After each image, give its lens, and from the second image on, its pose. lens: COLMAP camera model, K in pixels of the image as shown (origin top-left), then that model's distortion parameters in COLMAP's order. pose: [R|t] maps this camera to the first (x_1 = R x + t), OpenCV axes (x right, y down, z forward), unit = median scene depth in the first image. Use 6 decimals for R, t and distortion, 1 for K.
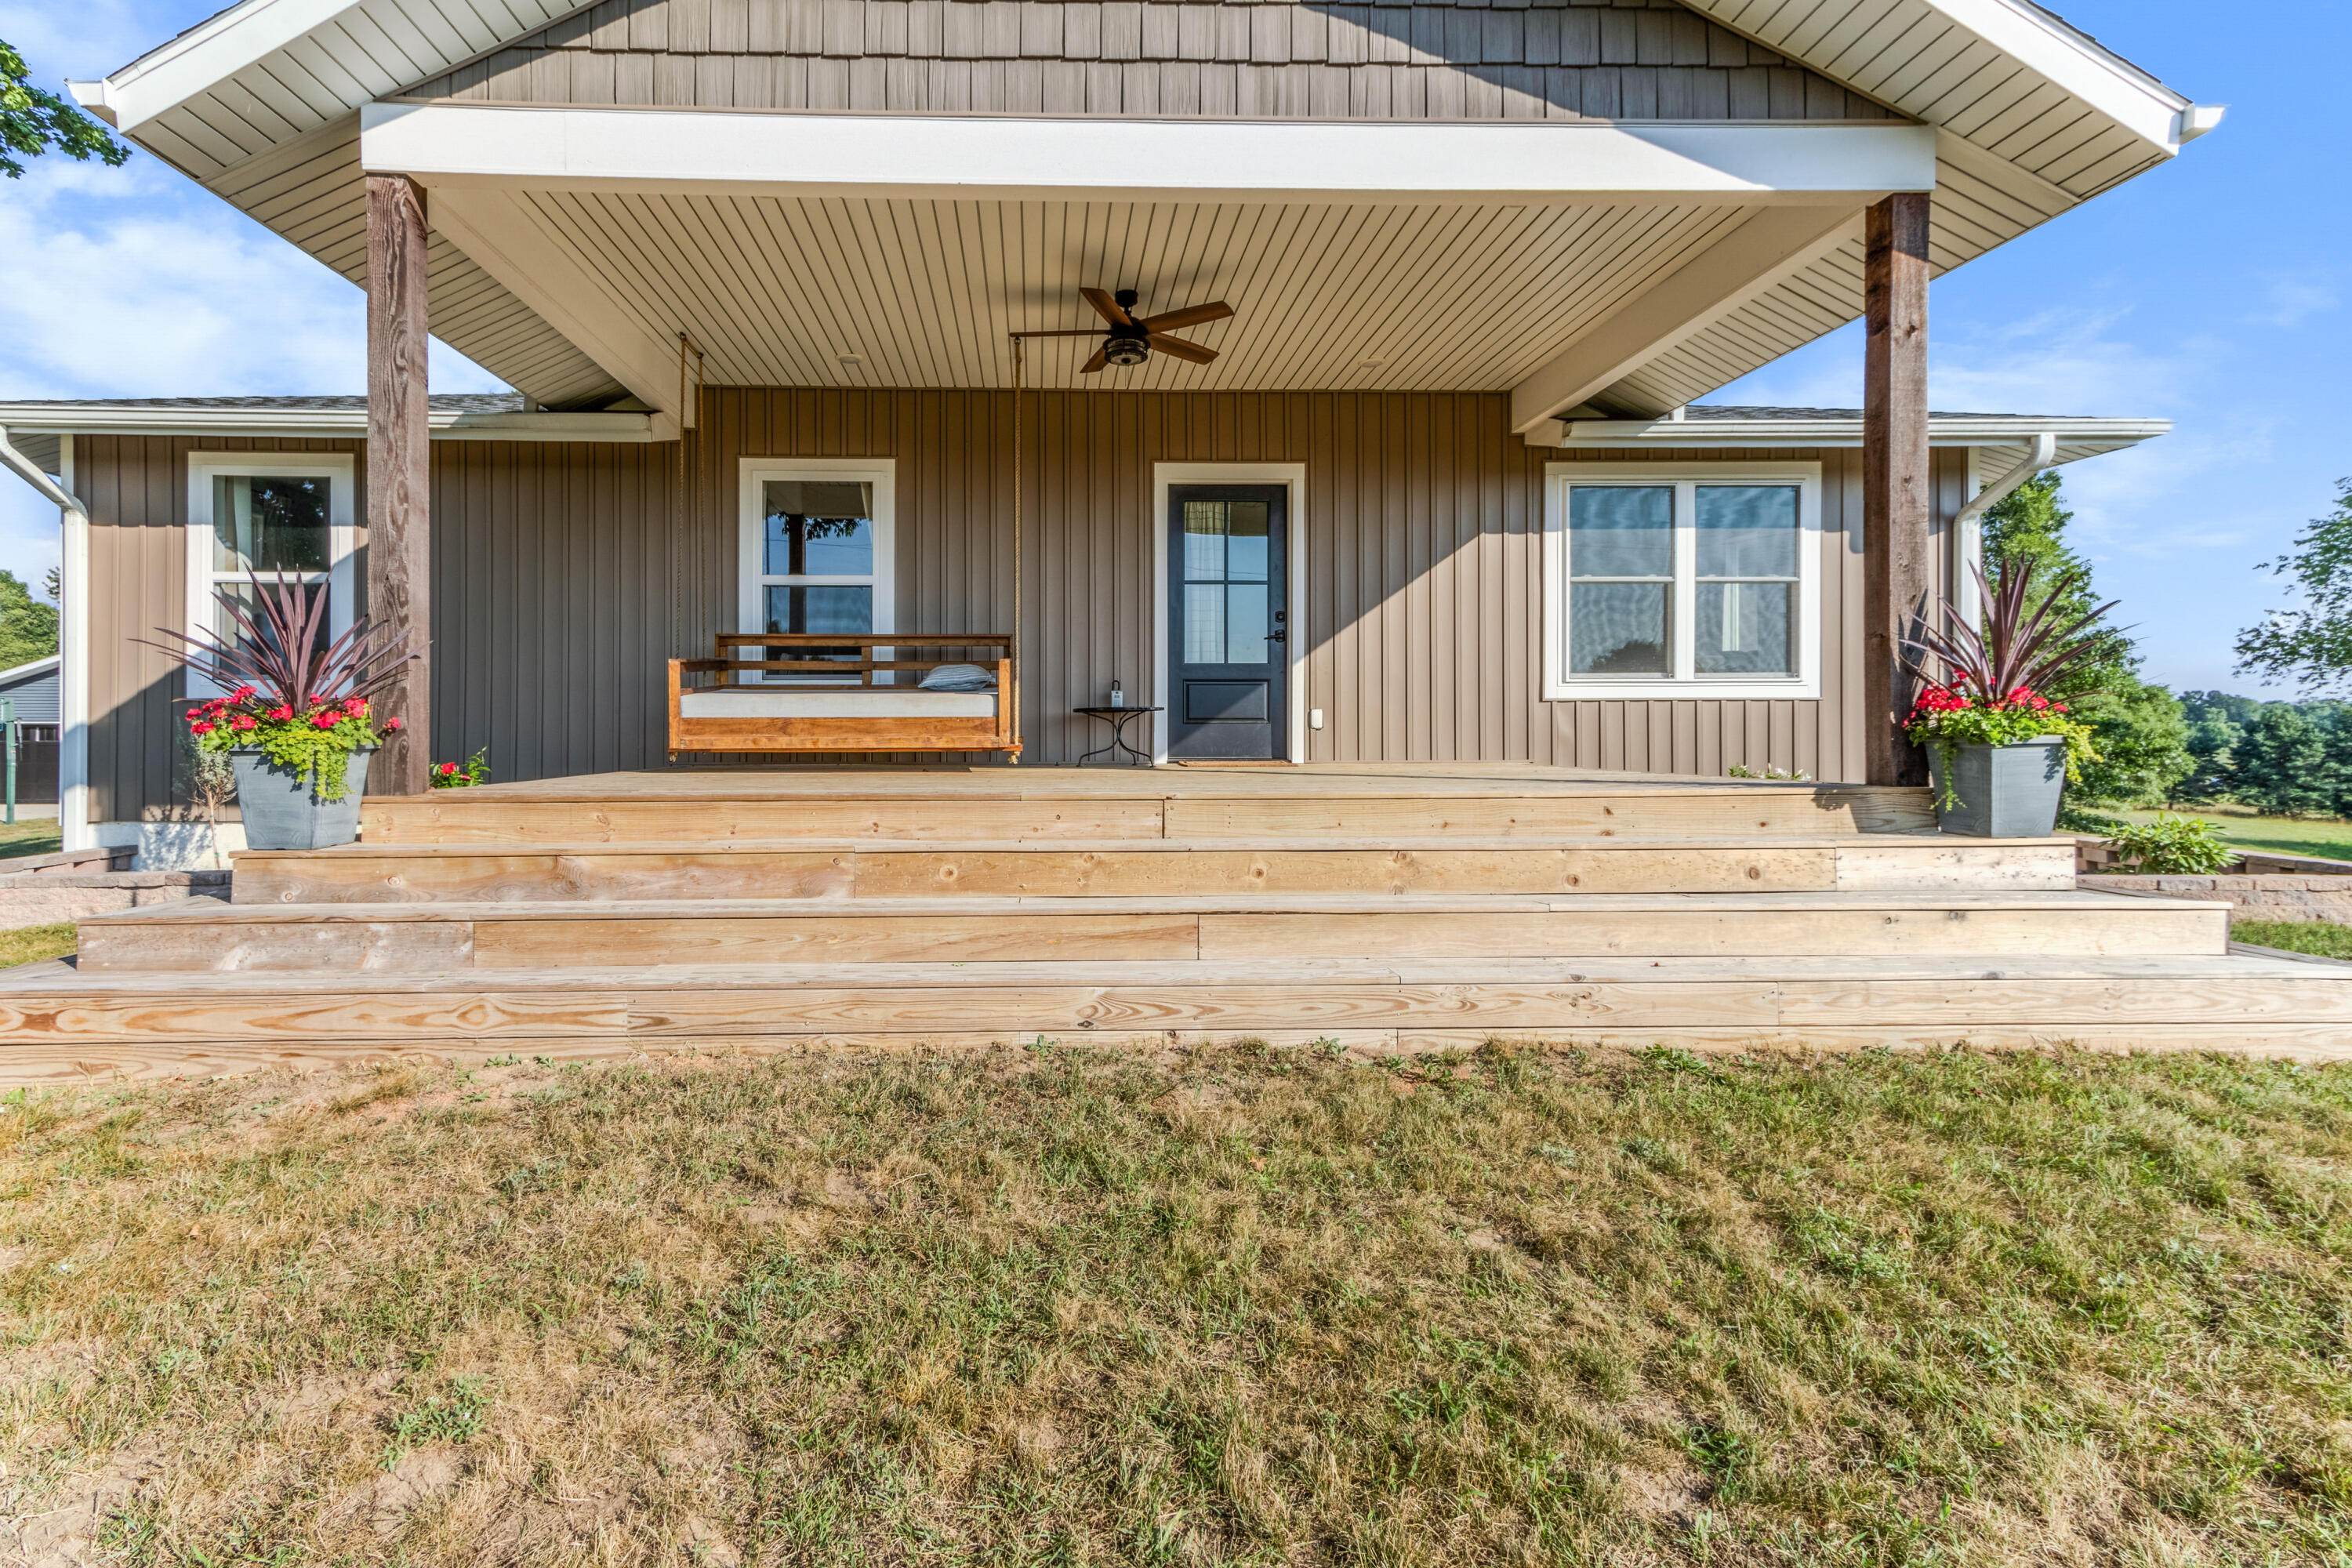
lens RADIAL K [[1220.3, 0, 1171.0], [0, 1220.3, 729.6], [0, 0, 1]] dist [0.026291, -0.000280]
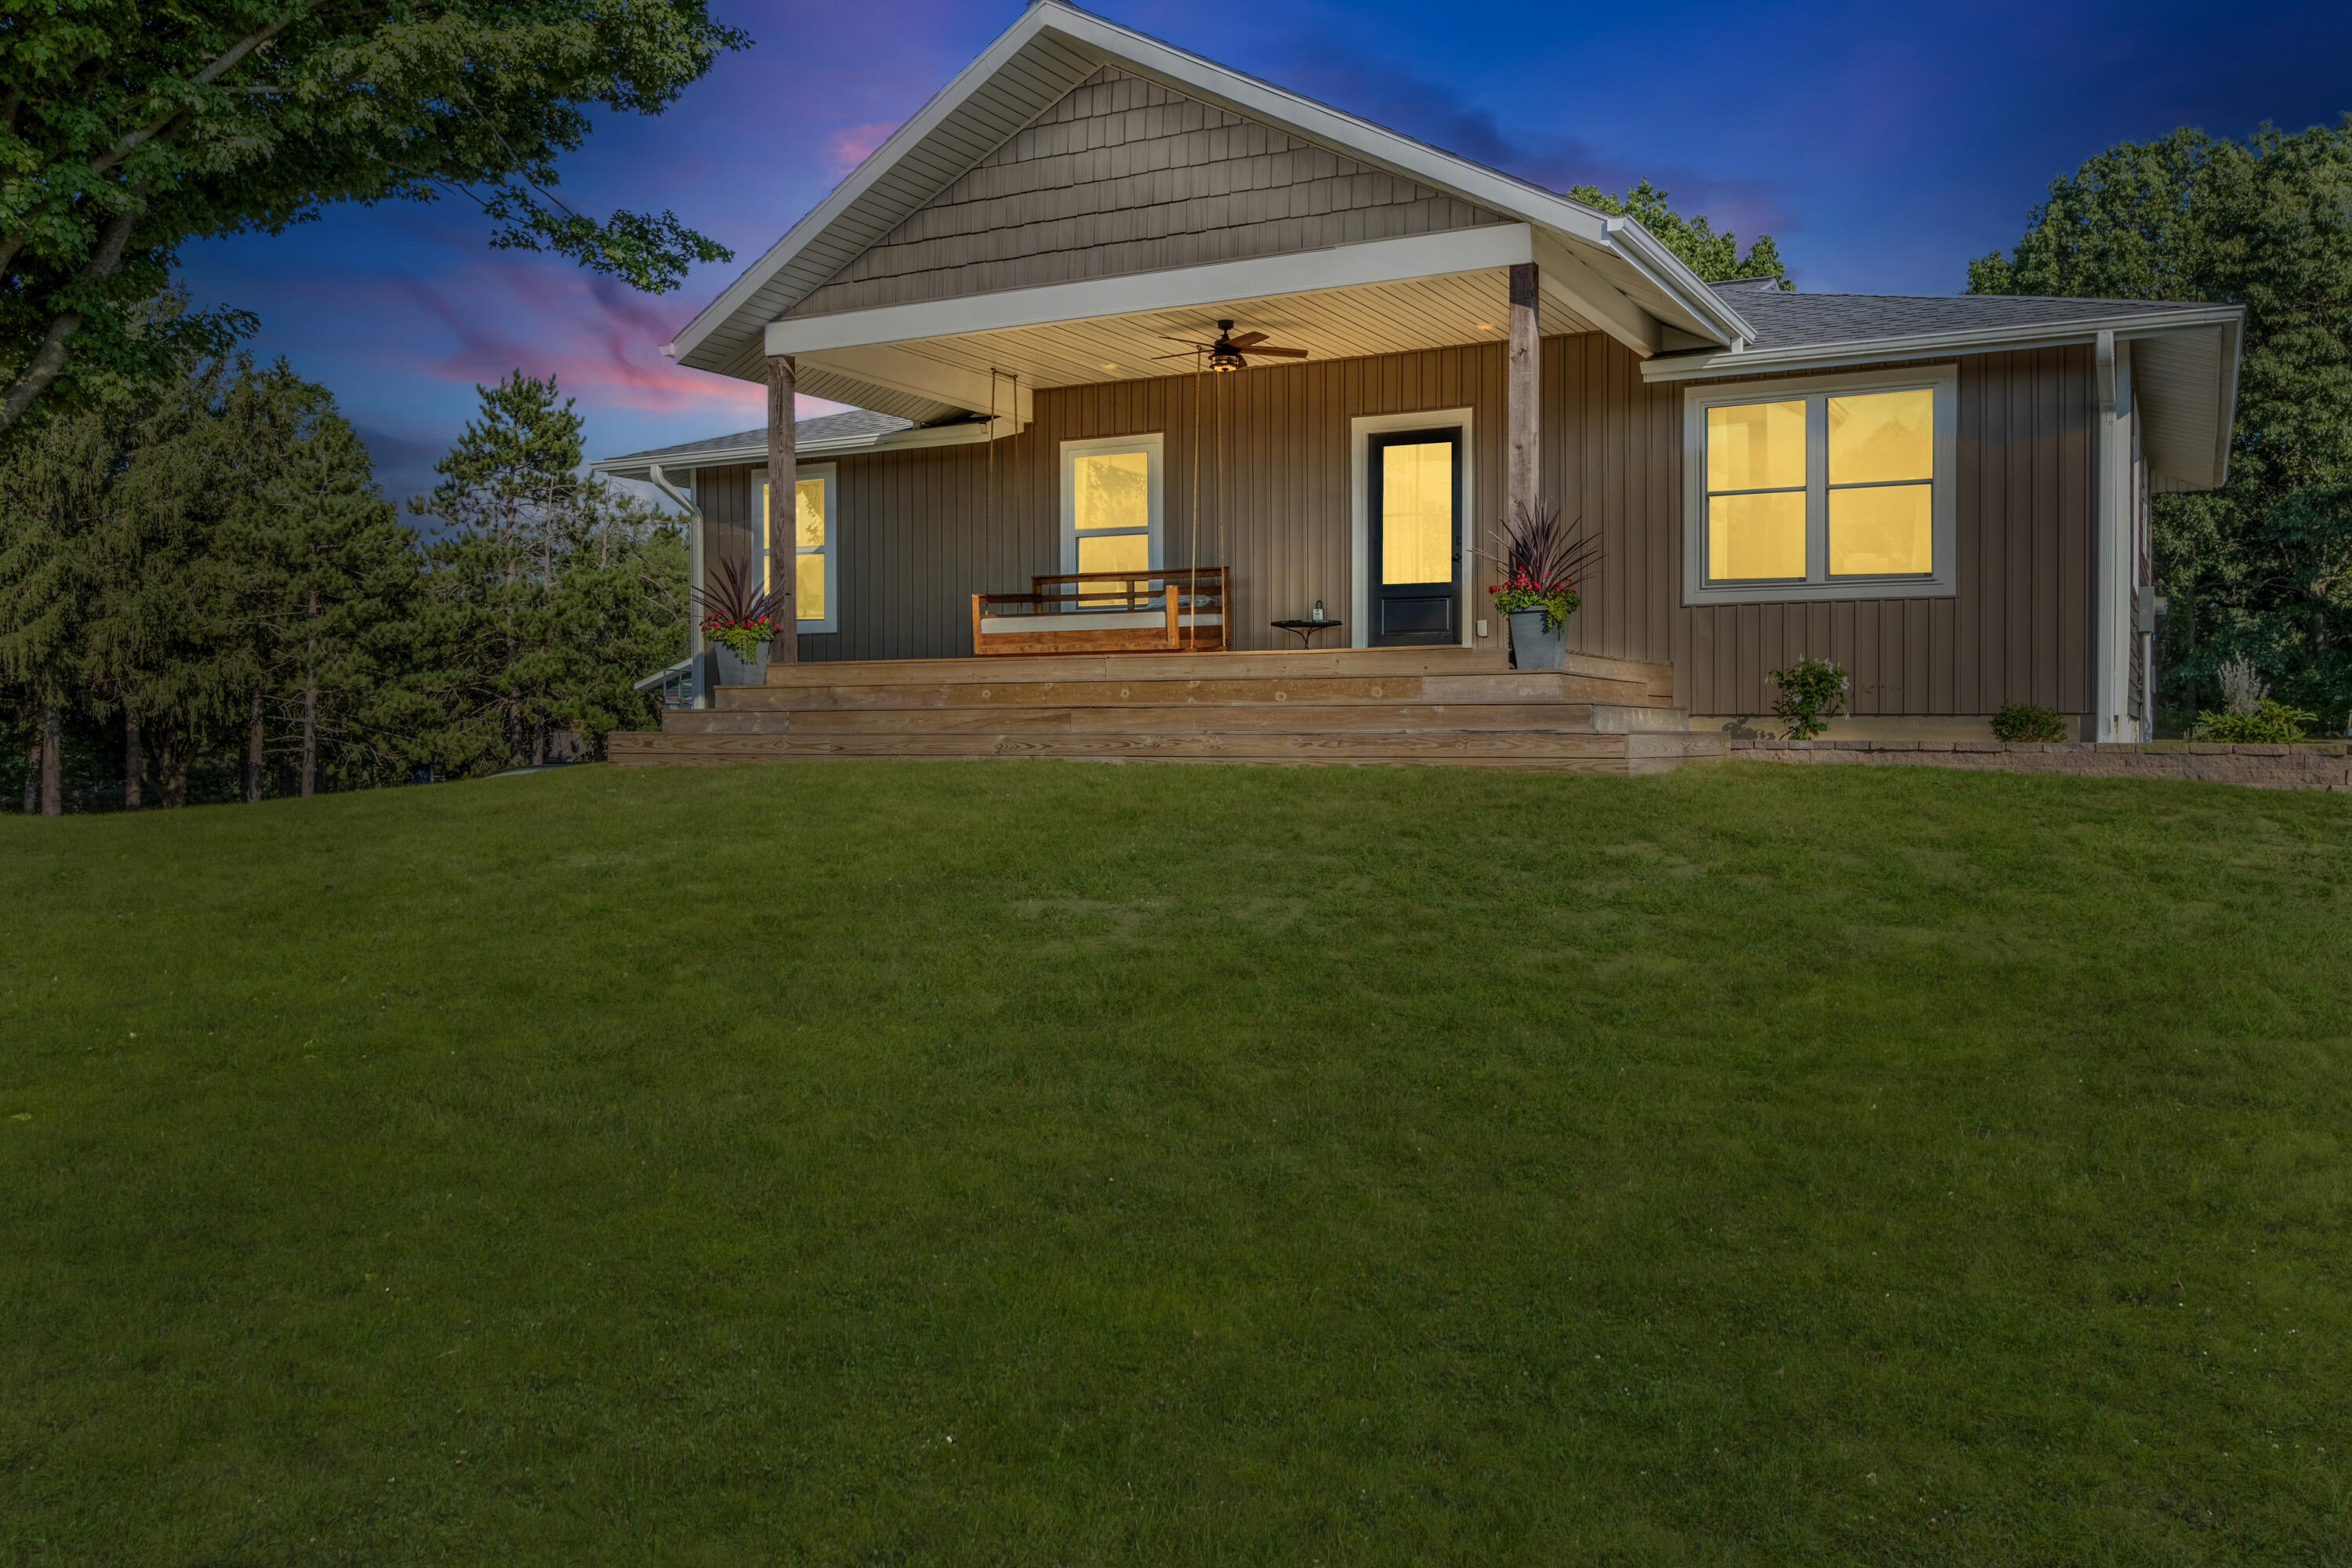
lens RADIAL K [[1930.7, 0, 1176.0], [0, 1930.7, 784.0], [0, 0, 1]] dist [-0.012198, -0.006660]
pose [[0.865236, 0.013587, -0.501181, 0.881584], [0.003472, 0.999446, 0.033089, 0.086581], [0.501353, -0.030370, 0.864710, -0.820441]]
